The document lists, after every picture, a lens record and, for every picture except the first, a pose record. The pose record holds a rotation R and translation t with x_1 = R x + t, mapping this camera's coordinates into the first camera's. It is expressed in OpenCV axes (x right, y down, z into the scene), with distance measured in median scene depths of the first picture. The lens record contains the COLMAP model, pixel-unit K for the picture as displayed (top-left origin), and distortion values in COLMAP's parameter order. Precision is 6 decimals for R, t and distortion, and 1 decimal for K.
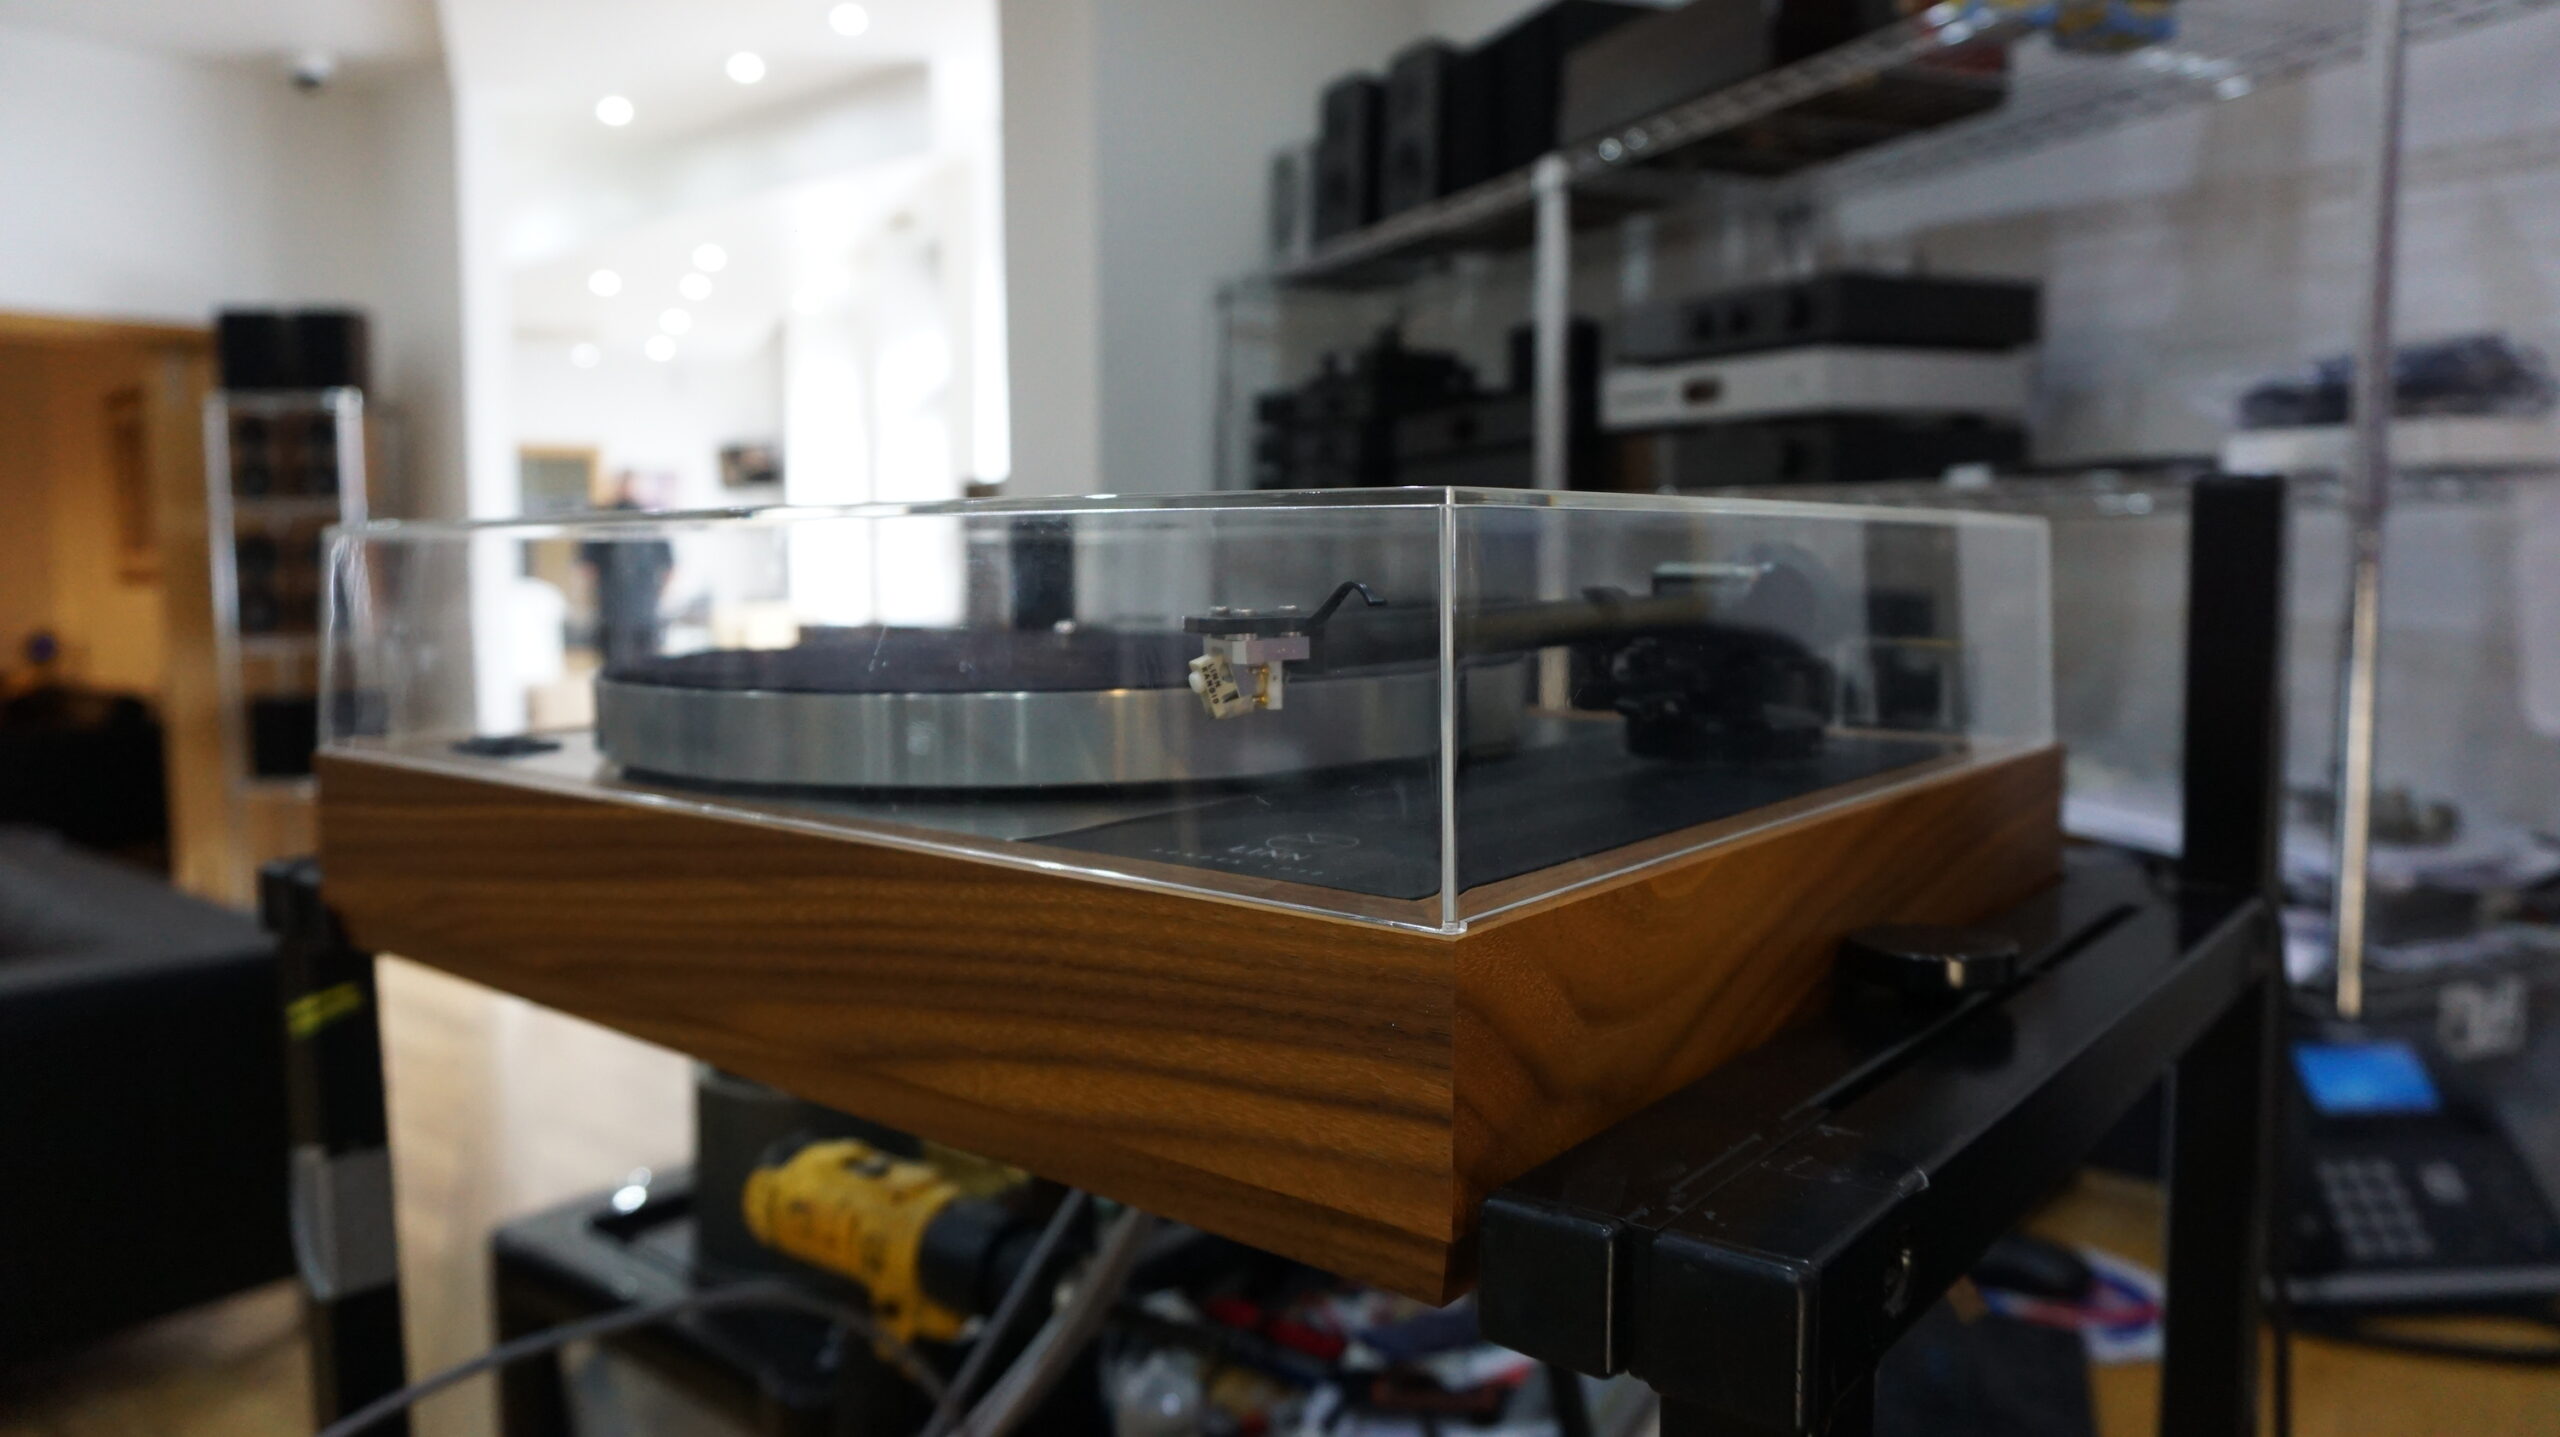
lens RADIAL K [[1705.9, 0, 1280.0], [0, 1705.9, 718.5], [0, 0, 1]] dist [-0.005131, -0.000105]
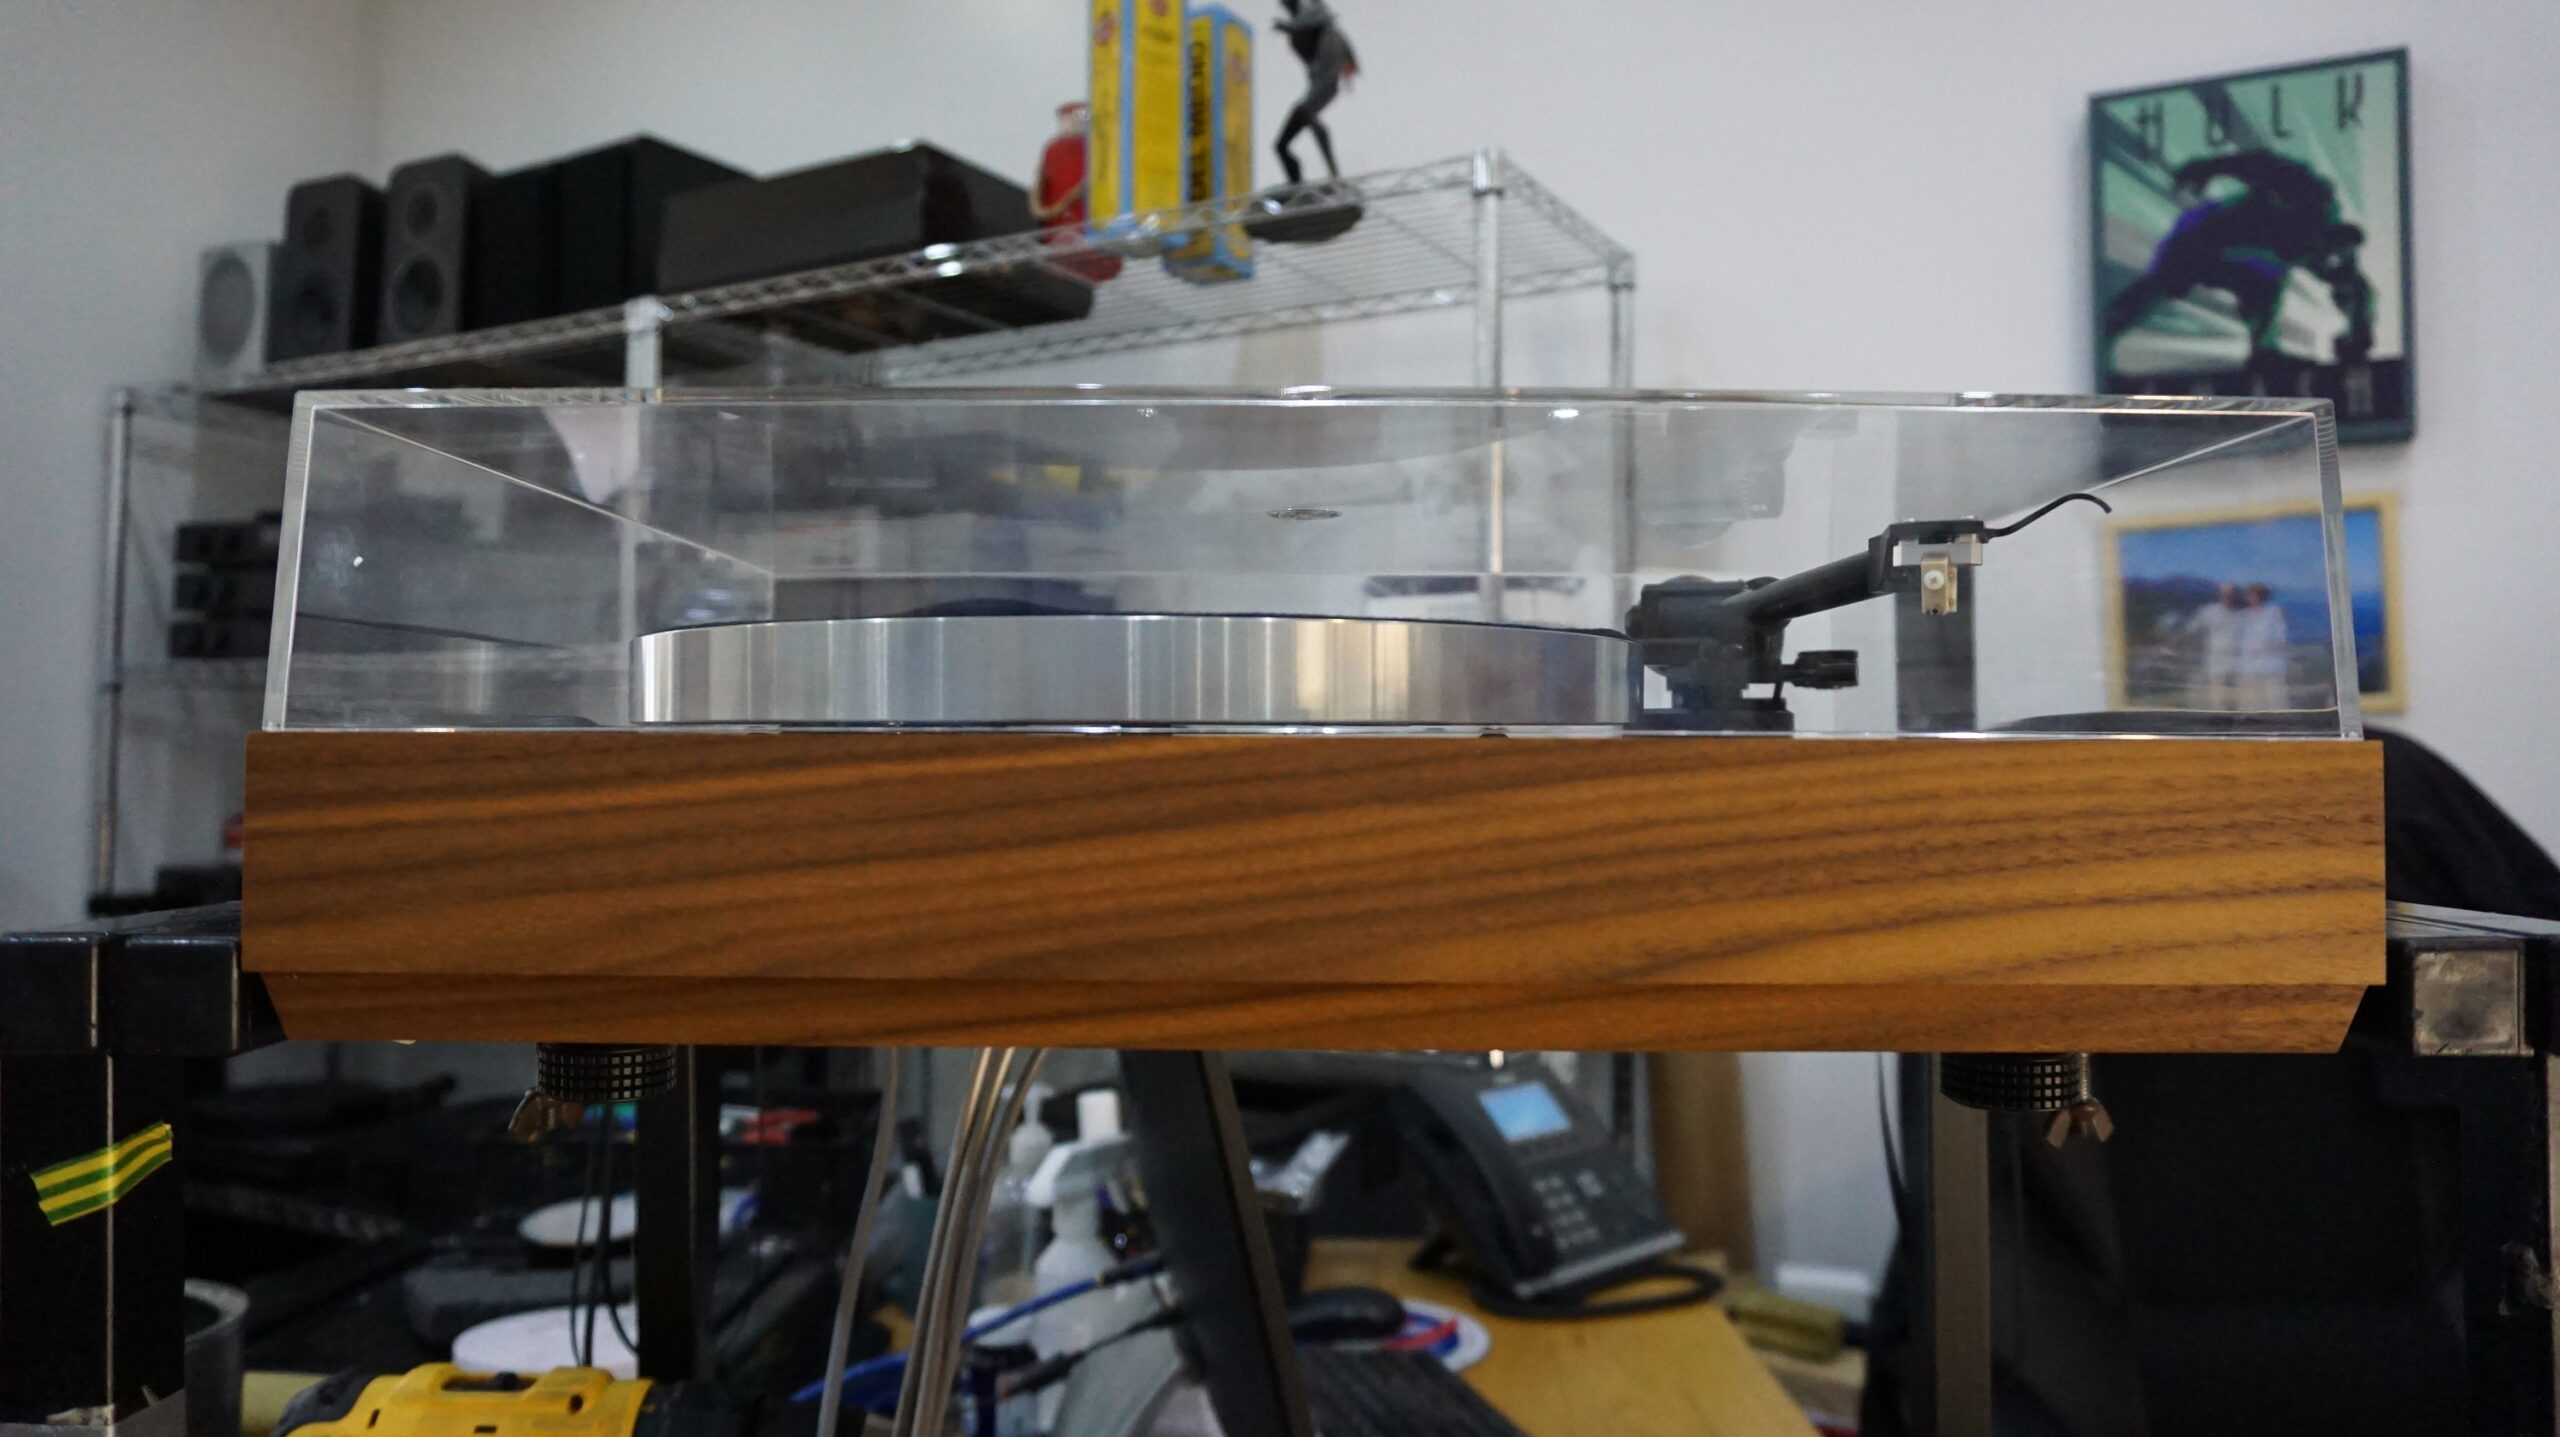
lens RADIAL K [[1705.8, 0, 1280.0], [0, 1705.8, 718.5], [0, 0, 1]] dist [-0.023133, 0.000578]
pose [[0.794258, 0.018882, 0.607288, -1.061753], [0.050970, 0.993923, -0.097567, 0.155441], [-0.605439, 0.108447, 0.788468, 0.397662]]
